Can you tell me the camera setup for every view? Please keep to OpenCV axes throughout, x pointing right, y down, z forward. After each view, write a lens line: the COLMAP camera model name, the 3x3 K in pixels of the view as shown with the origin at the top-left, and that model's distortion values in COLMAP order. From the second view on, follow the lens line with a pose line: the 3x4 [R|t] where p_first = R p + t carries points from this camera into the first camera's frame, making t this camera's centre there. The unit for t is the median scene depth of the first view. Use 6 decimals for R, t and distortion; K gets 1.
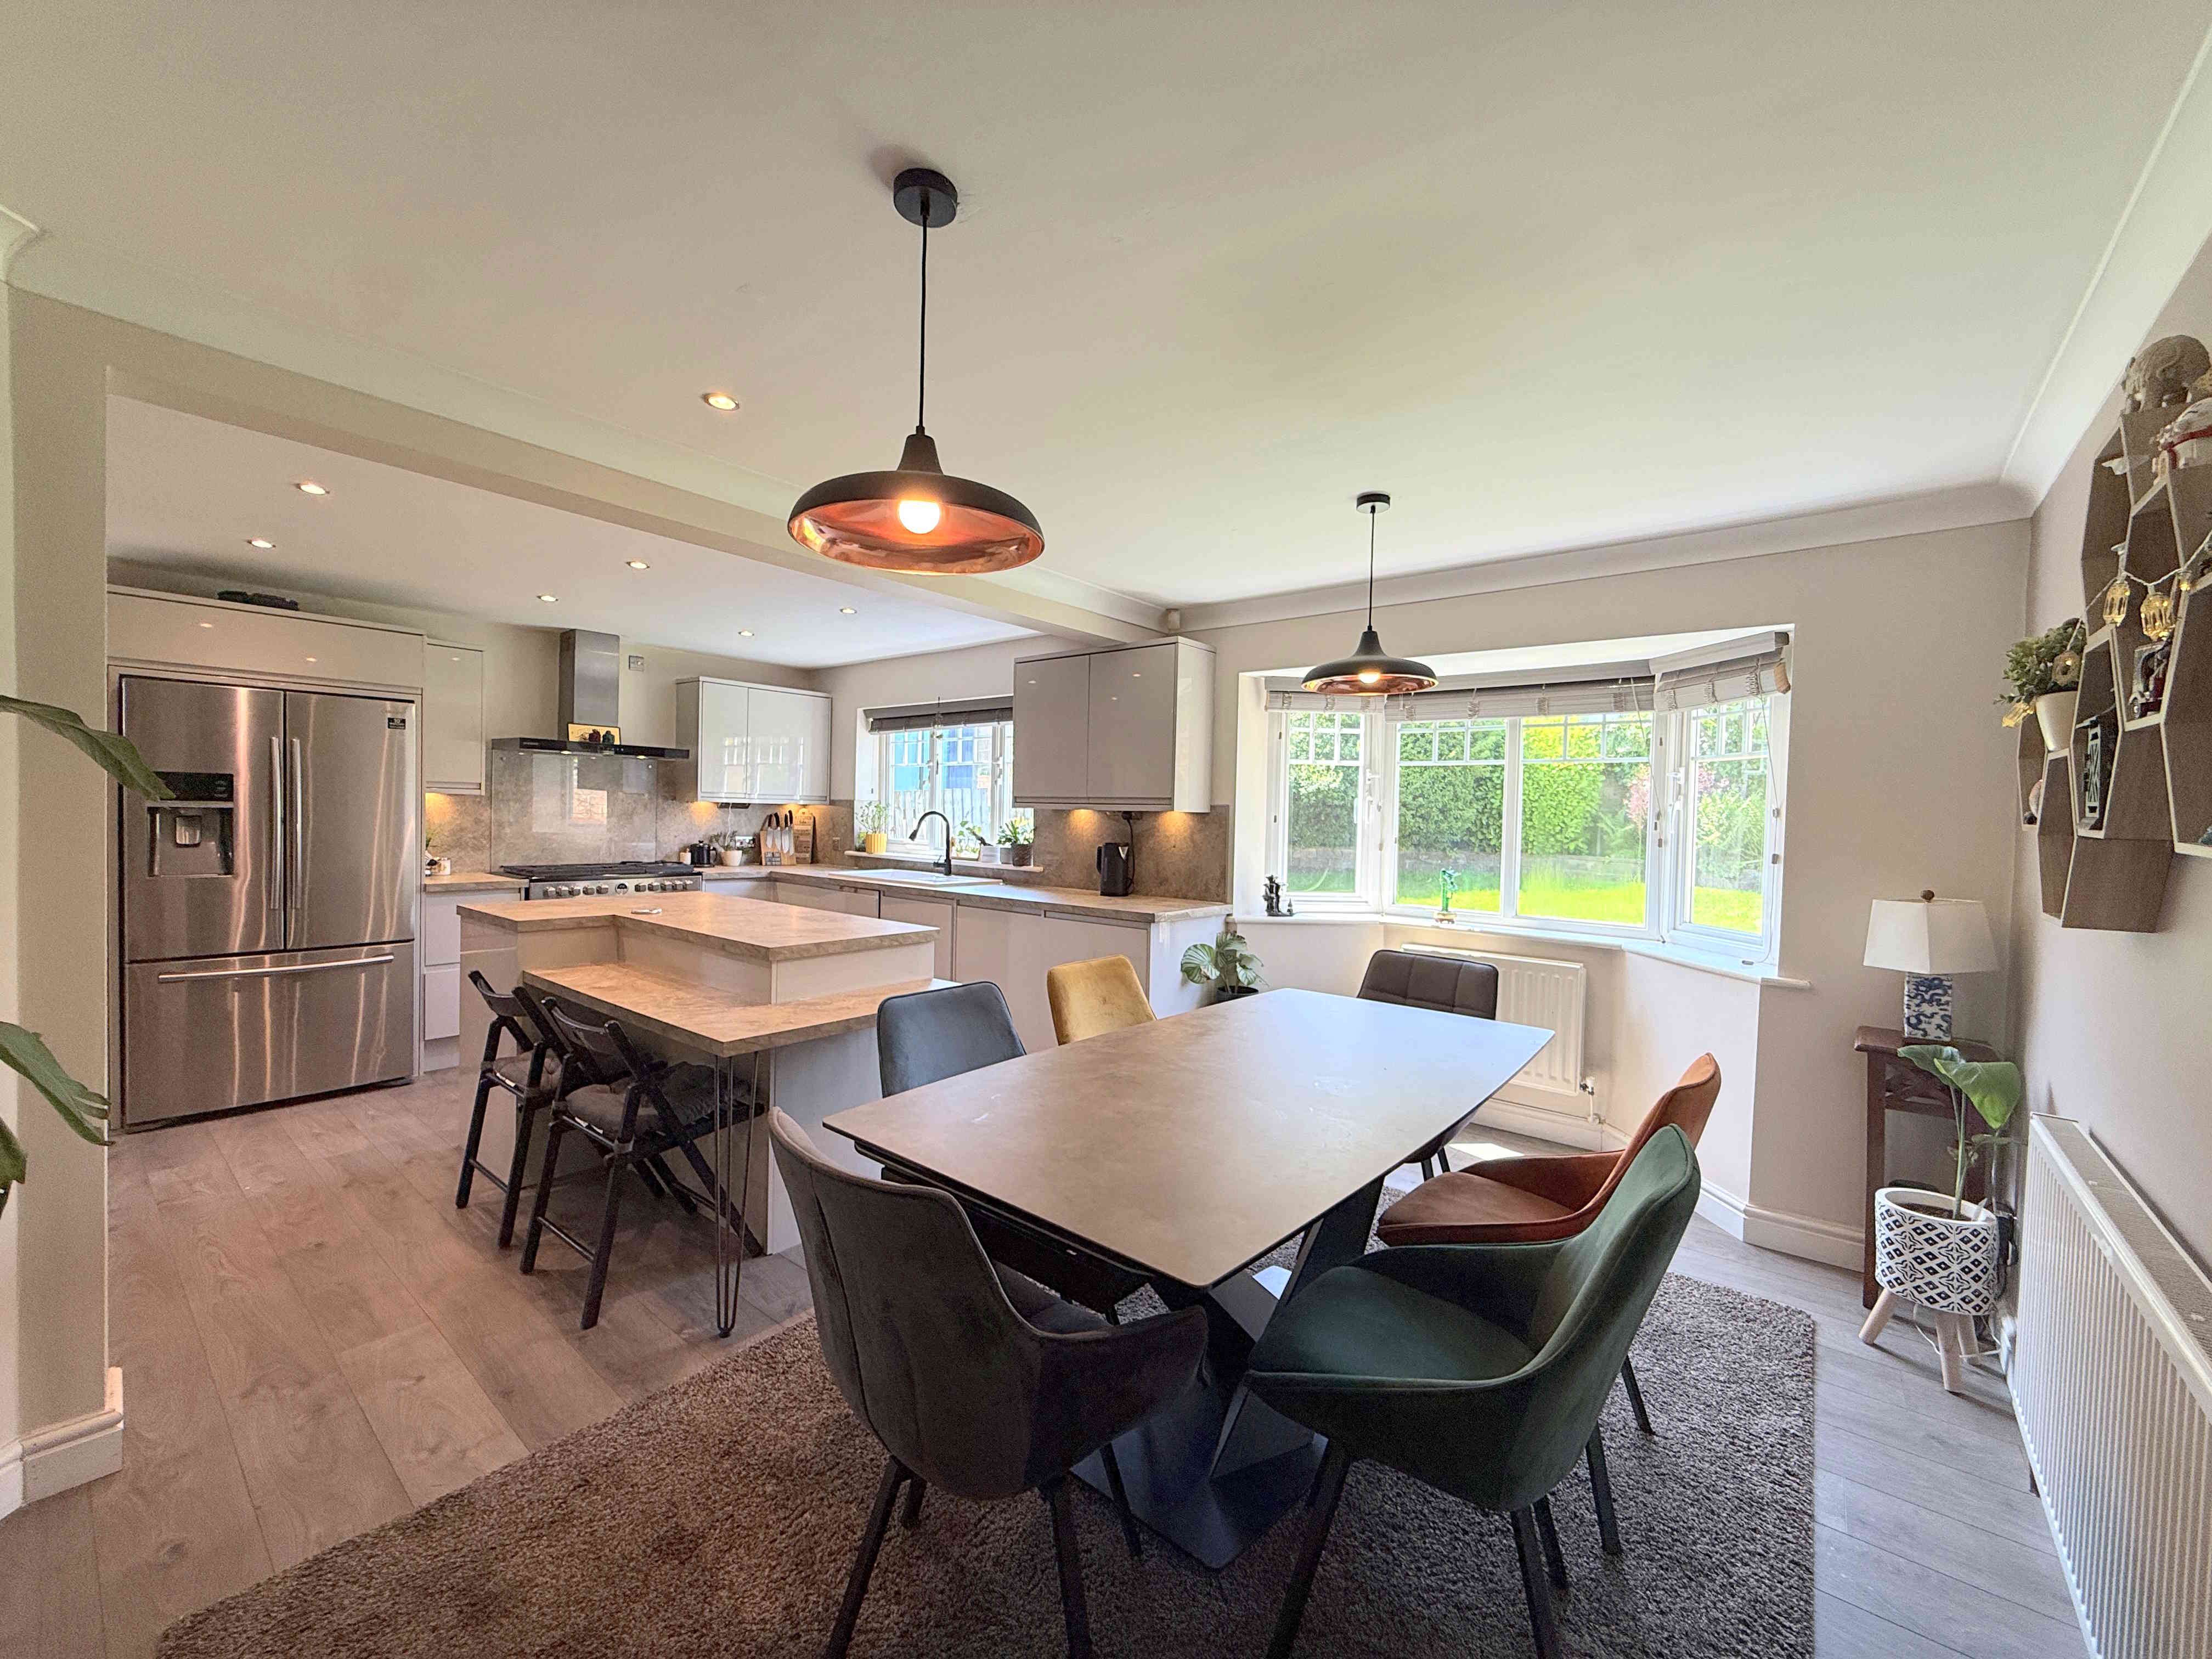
lens RADIAL K [[881.8, 0, 1099.1], [0, 881.8, 834.0], [0, 0, 1]] dist [0.001707, 0.000047]
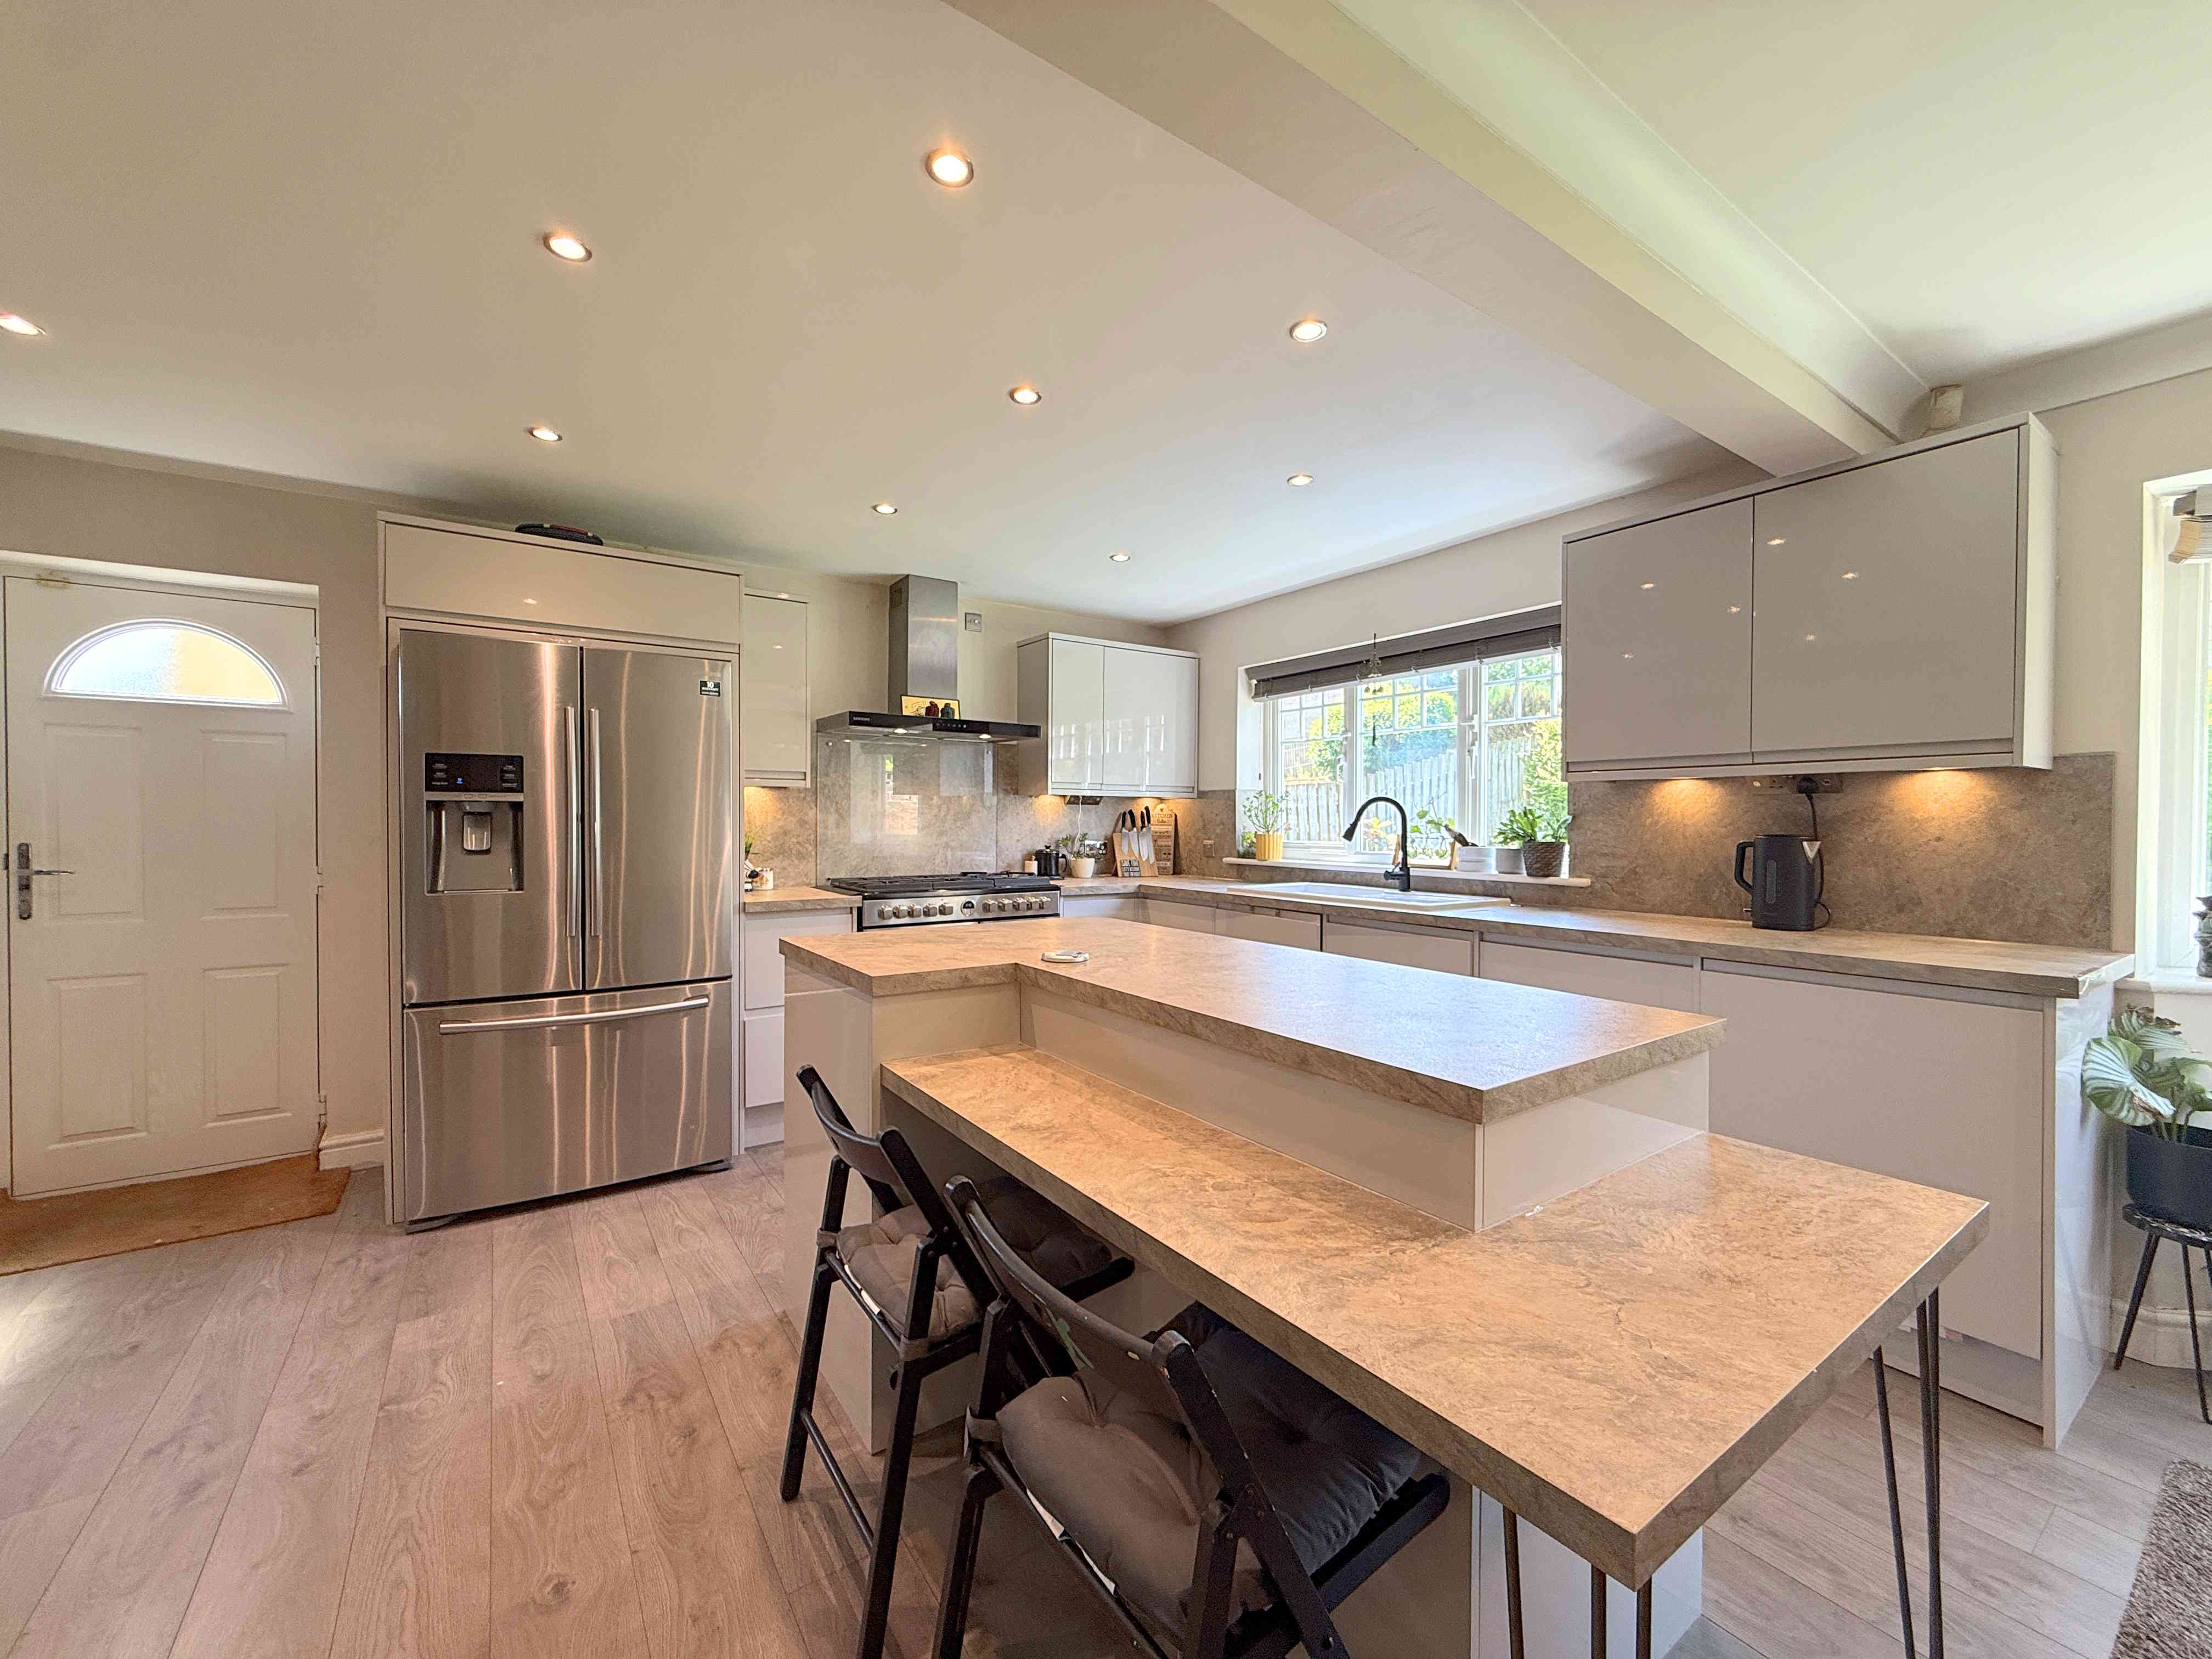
lens RADIAL K [[879.6, 0, 1099.8], [0, 879.6, 832.2], [0, 0, 1]] dist [0.001042, -0.000045]
pose [[0.960373, -0.016614, -0.278223, -0.232137], [0.012394, 0.999780, -0.016917, 0.011623], [0.278442, 0.012798, 0.960368, 0.321246]]
